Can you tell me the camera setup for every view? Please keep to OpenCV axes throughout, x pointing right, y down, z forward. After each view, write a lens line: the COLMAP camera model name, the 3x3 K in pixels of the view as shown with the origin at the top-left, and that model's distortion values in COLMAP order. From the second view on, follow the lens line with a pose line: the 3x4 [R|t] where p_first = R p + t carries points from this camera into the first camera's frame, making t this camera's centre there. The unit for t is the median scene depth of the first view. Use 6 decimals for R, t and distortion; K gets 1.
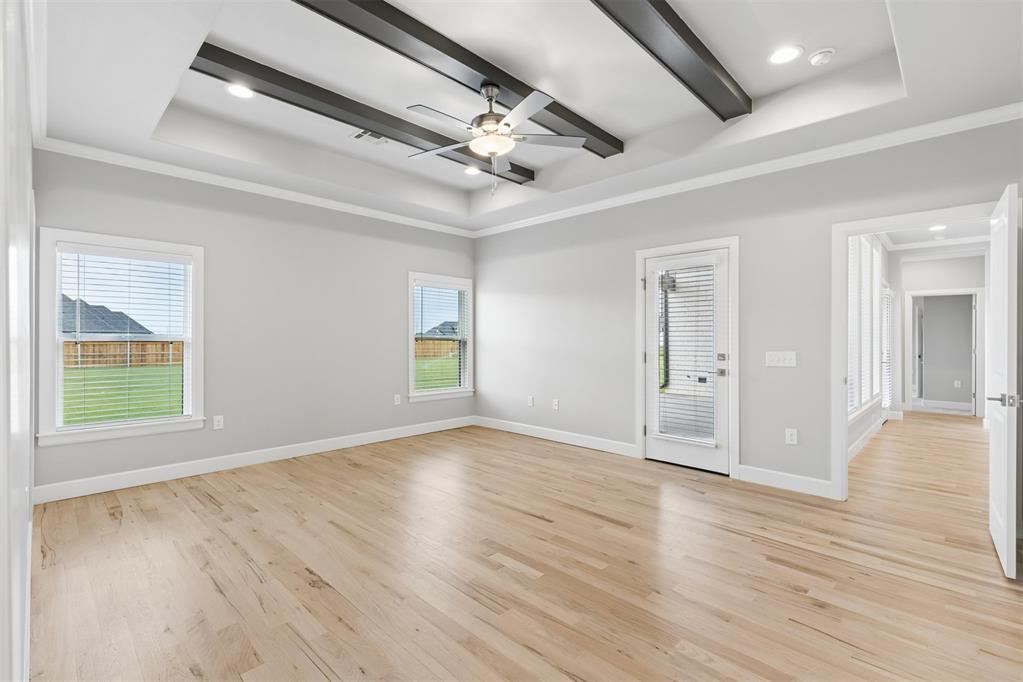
lens RADIAL K [[461.2, 0, 511.5], [0, 461.2, 341.0], [0, 0, 1]] dist [0.012944, 0.000345]
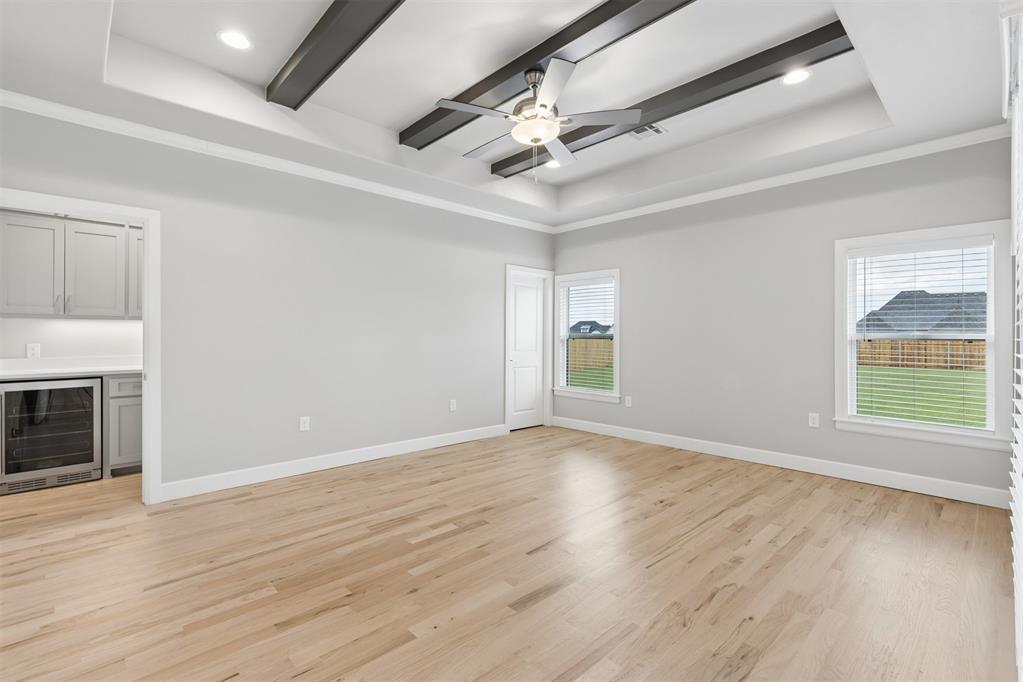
lens RADIAL K [[461.2, 0, 511.5], [0, 461.2, 341.0], [0, 0, 1]] dist [0.012944, 0.000345]
pose [[-0.037867, 0.008194, -0.999249, 0.741234], [-0.006148, 0.999946, 0.008432, -0.002307], [0.999264, 0.006462, -0.037815, 0.799652]]
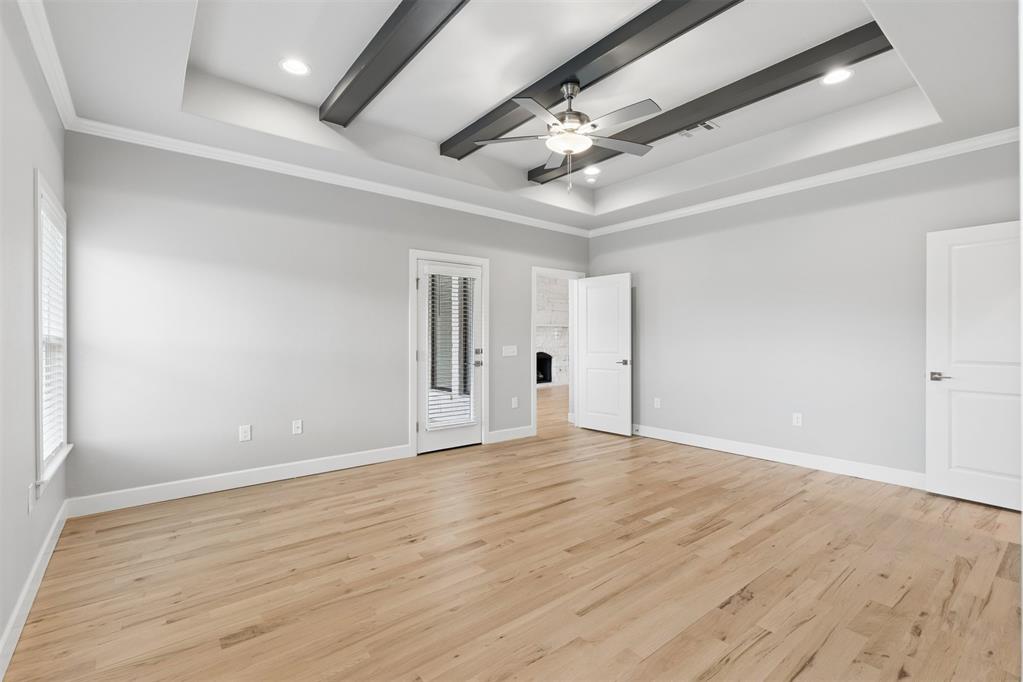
lens RADIAL K [[461.2, 0, 511.5], [0, 461.2, 341.0], [0, 0, 1]] dist [0.012944, 0.000345]
pose [[0.118973, -0.010151, 0.992846, -0.848215], [0.005672, 0.999938, 0.009544, -0.006865], [-0.992881, 0.004496, 0.119024, 0.814393]]
